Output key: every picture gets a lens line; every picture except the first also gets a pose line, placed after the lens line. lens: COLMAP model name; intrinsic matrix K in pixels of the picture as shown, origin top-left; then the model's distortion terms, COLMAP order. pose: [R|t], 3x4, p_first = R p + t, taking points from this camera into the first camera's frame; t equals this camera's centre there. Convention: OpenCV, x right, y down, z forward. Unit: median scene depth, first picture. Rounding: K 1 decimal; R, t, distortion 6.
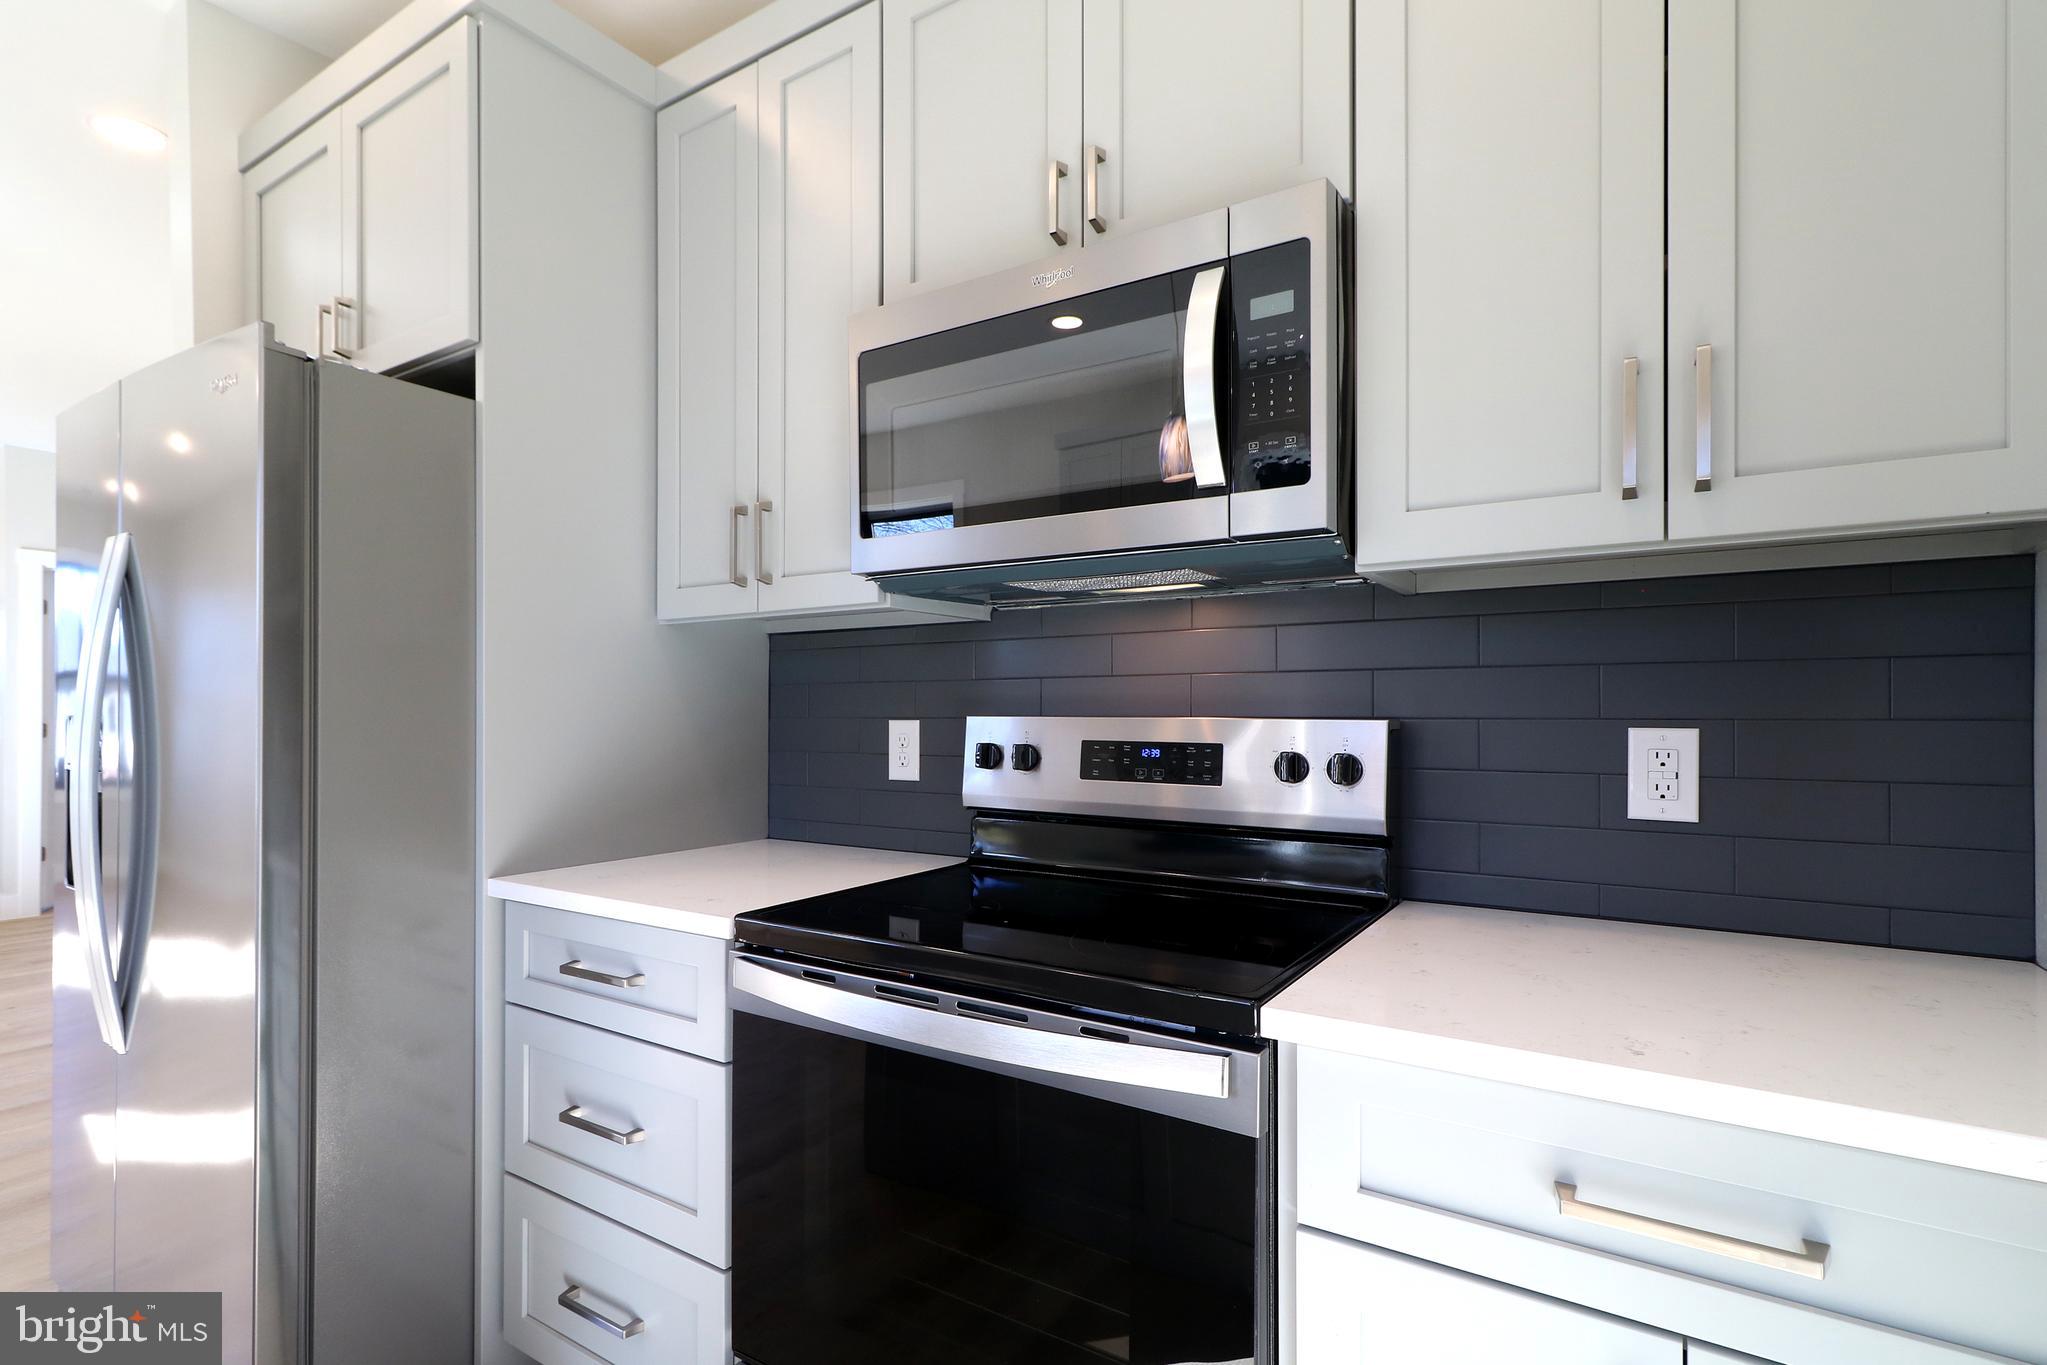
lens RADIAL K [[979.6, 0, 1012.3], [0, 979.6, 719.7], [0, 0, 1]] dist [0.003300, 0.001093]
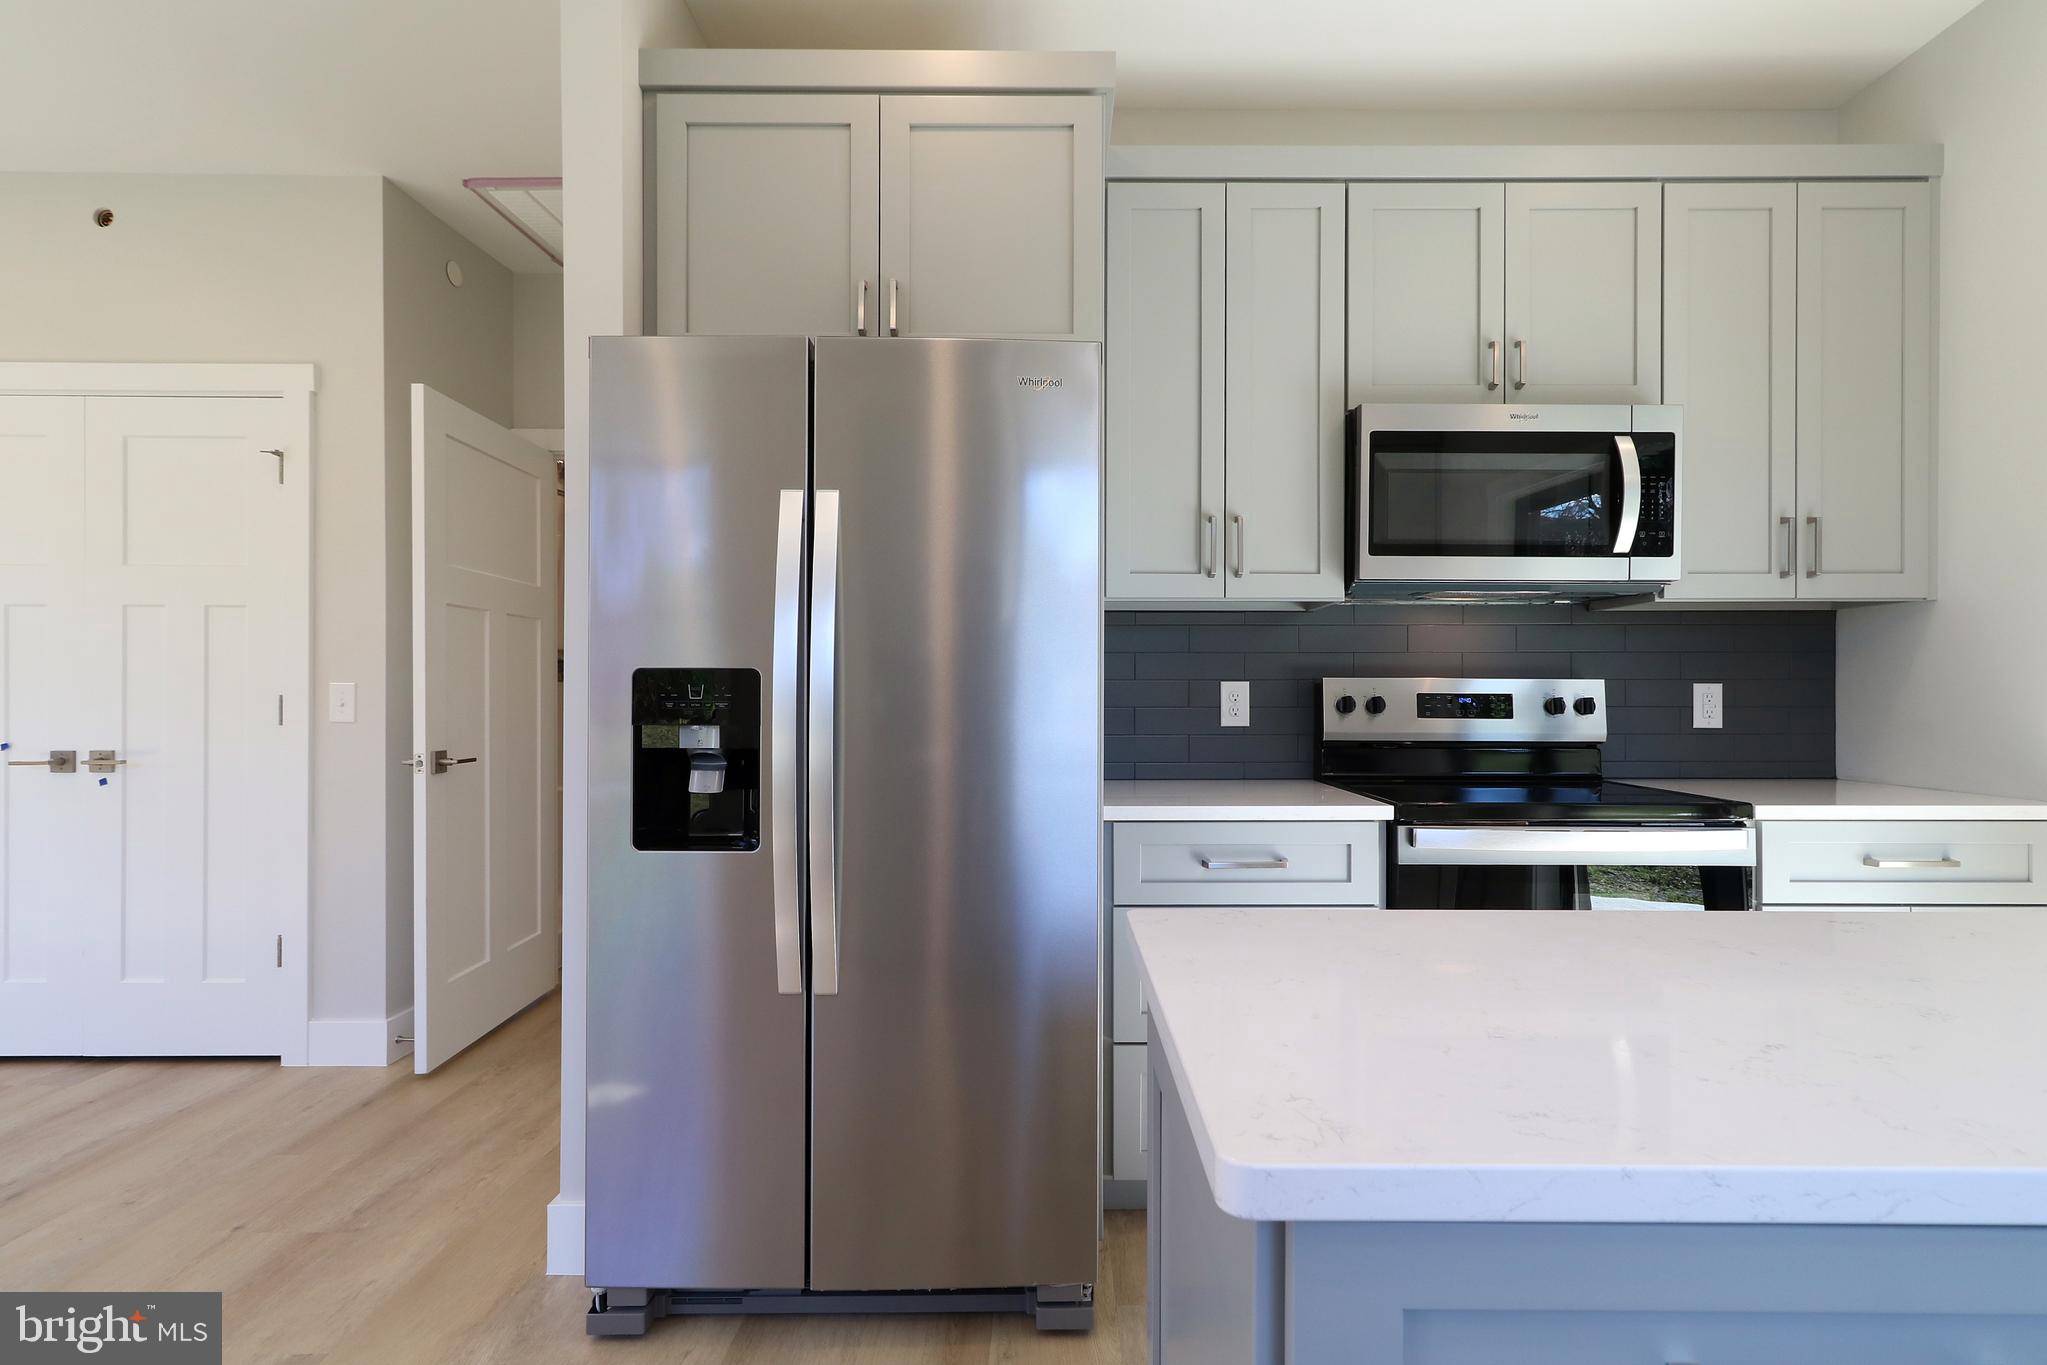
lens RADIAL K [[979.6, 0, 1044.9], [0, 979.6, 702.0], [0, 0, 1]] dist [0.003300, 0.001093]
pose [[0.831340, -0.001999, 0.555760, -1.331725], [0.003407, 0.999993, -0.001500, 0.036947], [-0.555753, 0.003141, 0.831341, 0.041578]]
